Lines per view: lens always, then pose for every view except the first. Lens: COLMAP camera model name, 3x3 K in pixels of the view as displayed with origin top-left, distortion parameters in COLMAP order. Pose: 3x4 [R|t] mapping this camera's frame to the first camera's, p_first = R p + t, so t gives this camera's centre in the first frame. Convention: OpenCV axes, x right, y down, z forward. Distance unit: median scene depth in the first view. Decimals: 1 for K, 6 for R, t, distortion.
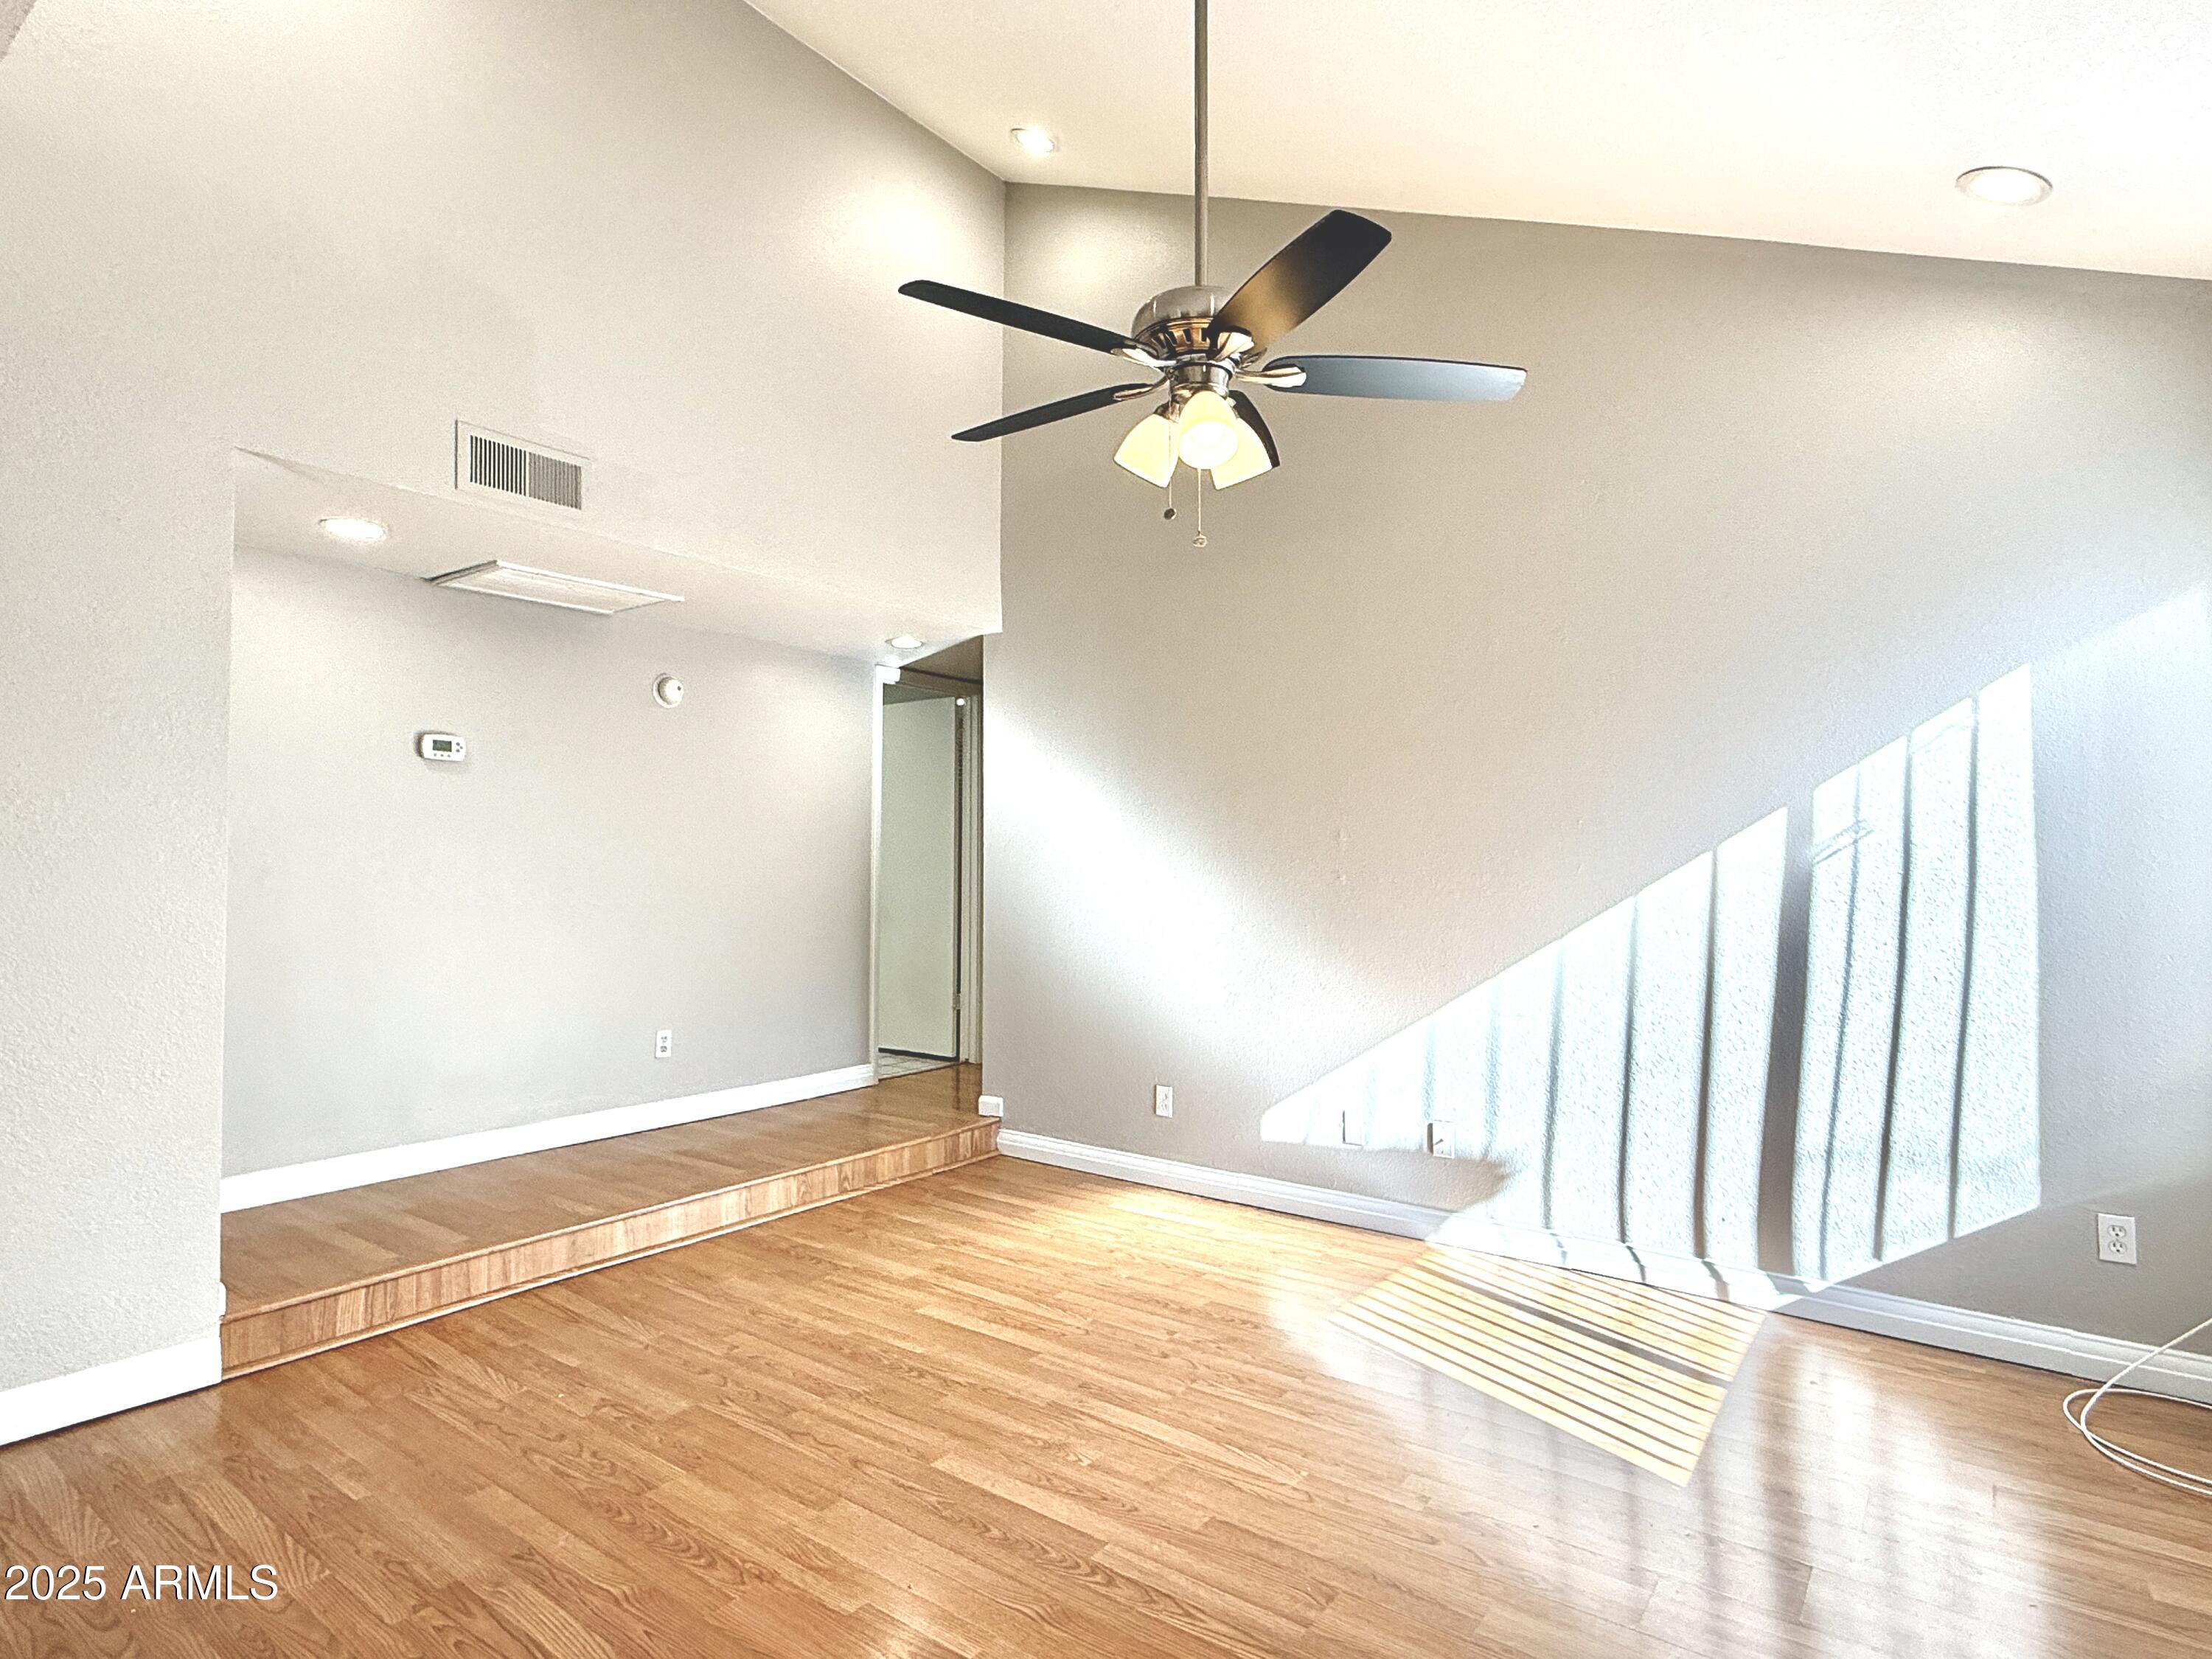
lens RADIAL K [[1176.8, 0, 1106.0], [0, 1176.8, 829.5], [0, 0, 1]] dist [-0.002446, 0.001211]
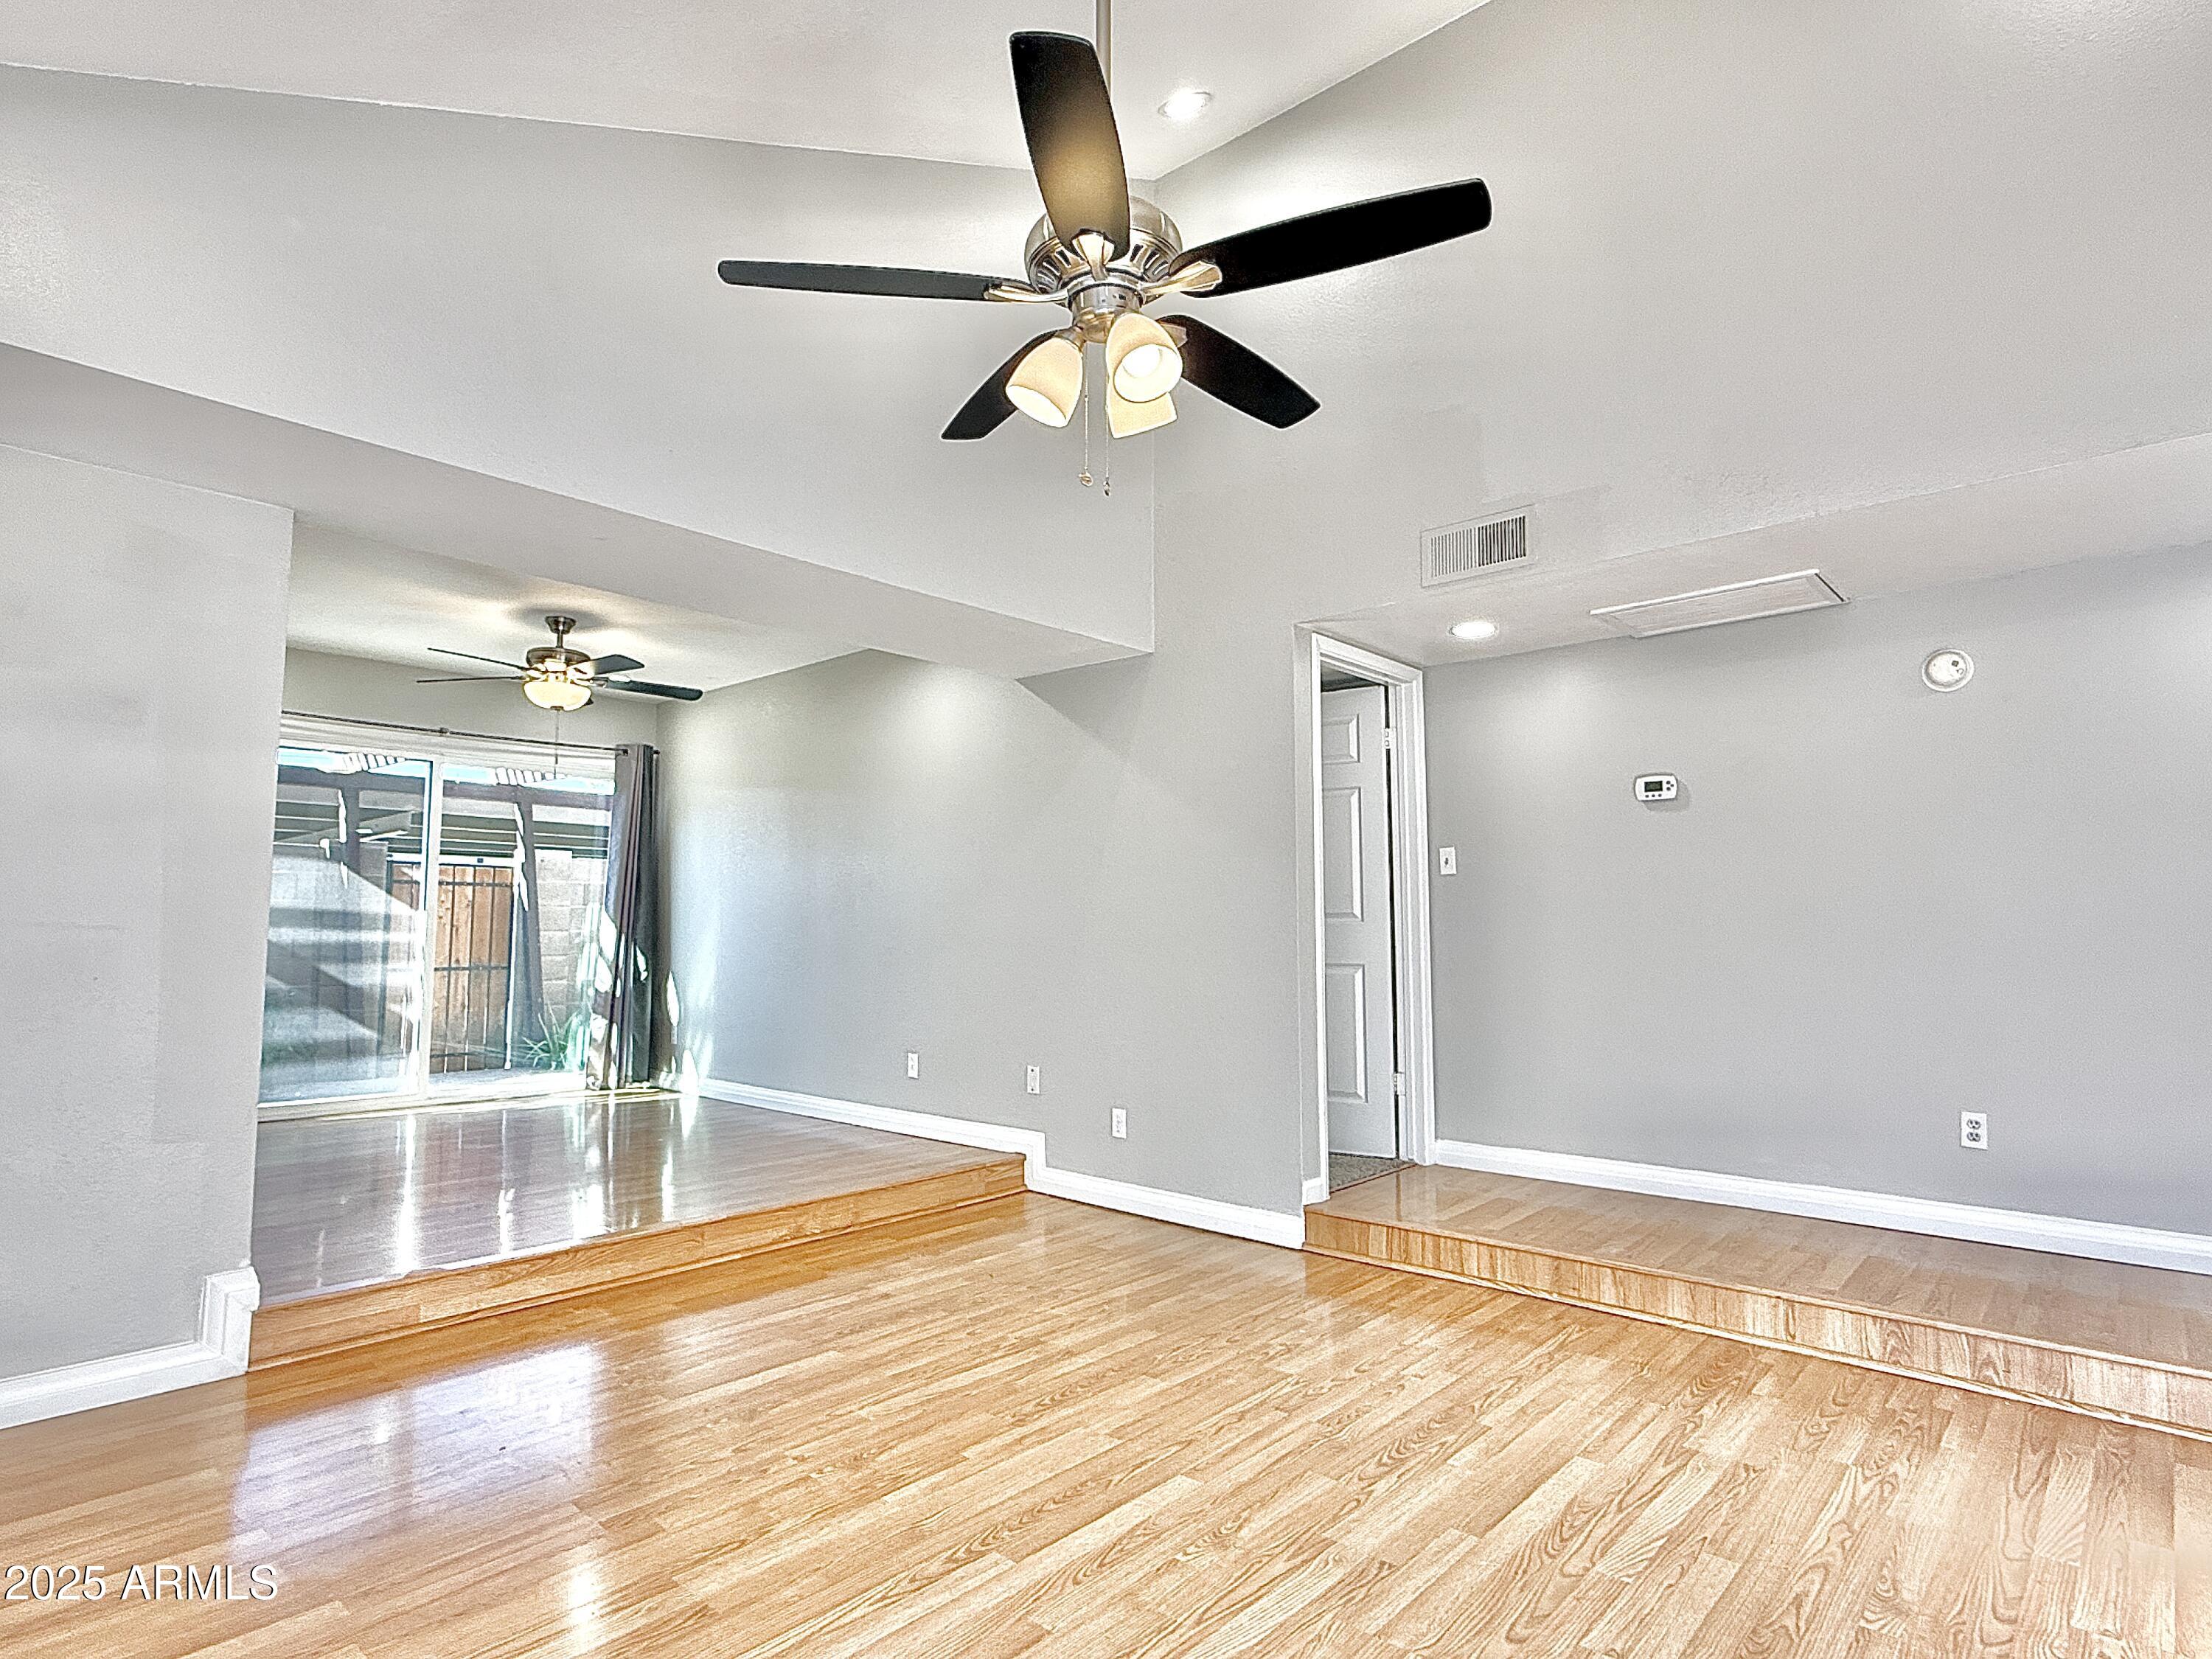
lens RADIAL K [[1176.8, 0, 1106.0], [0, 1176.8, 829.5], [0, 0, 1]] dist [-0.002446, 0.001211]
pose [[-0.092994, -0.085589, -0.991981, 0.658281], [0.031464, 0.995548, -0.088846, 0.056971], [0.995169, -0.039474, -0.089887, 0.766006]]
